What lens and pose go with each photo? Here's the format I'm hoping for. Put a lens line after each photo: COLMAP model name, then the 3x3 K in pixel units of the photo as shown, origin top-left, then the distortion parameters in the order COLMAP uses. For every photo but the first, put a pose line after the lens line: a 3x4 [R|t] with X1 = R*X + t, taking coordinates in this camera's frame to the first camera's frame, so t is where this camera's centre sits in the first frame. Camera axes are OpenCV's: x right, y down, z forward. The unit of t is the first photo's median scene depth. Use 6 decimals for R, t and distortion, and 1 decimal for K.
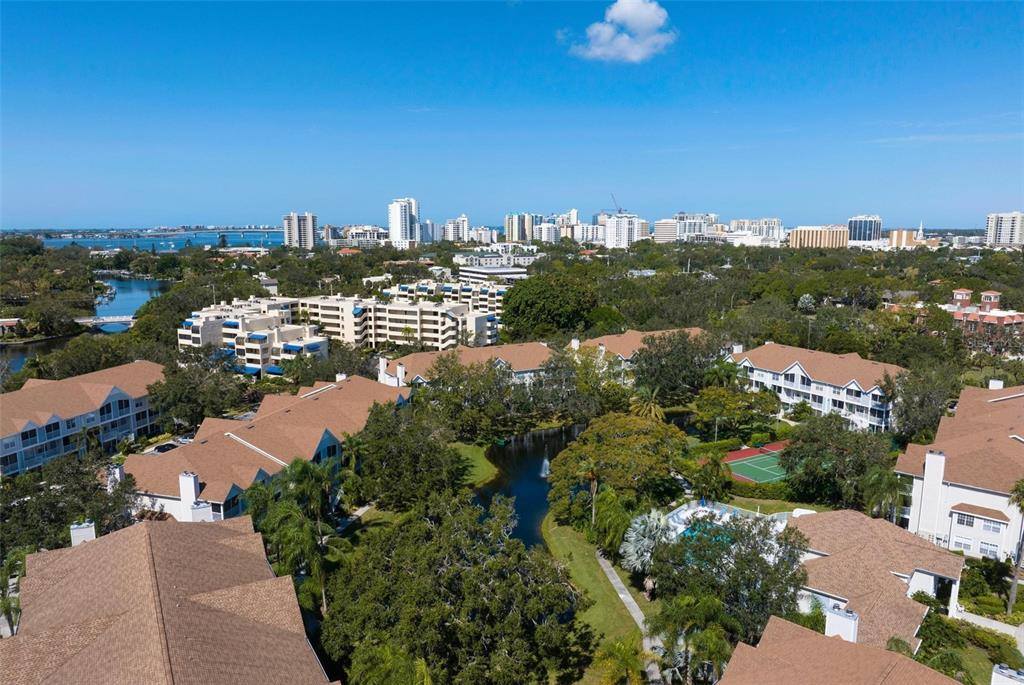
lens RADIAL K [[754.0, 0, 512.0], [0, 754.0, 342.5], [0, 0, 1]] dist [-0.011562, -0.002448]
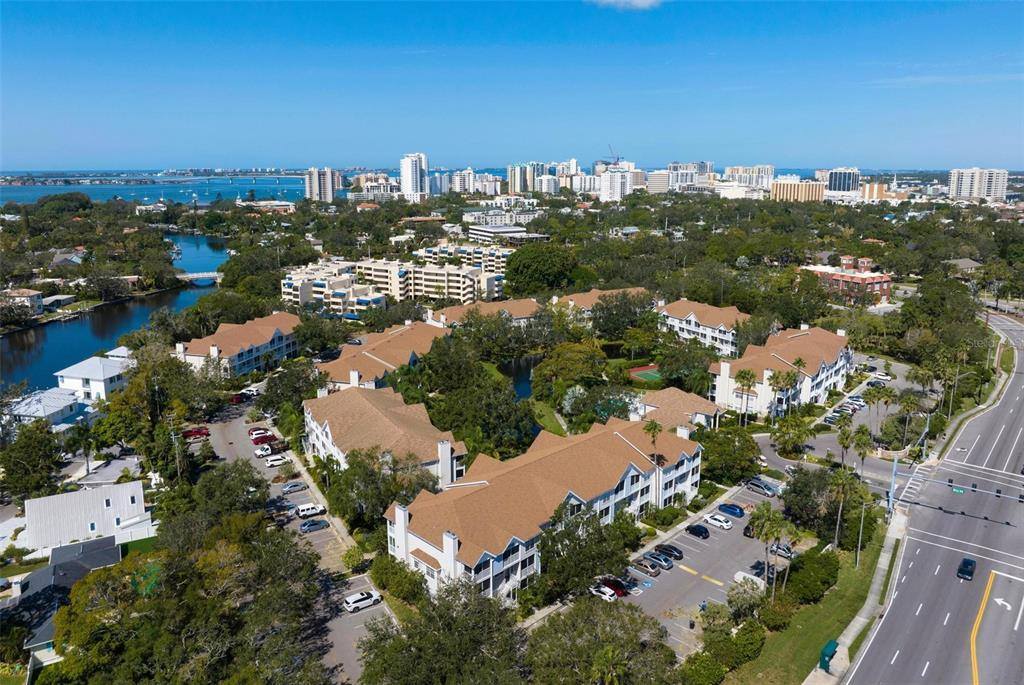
lens RADIAL K [[754.0, 0, 512.0], [0, 754.0, 342.5], [0, 0, 1]] dist [-0.011562, -0.002448]
pose [[0.999993, 0.000449, -0.003780, 0.003009], [-0.000149, 0.996879, 0.078939, -0.022249], [0.003803, -0.078938, 0.996872, -0.360988]]
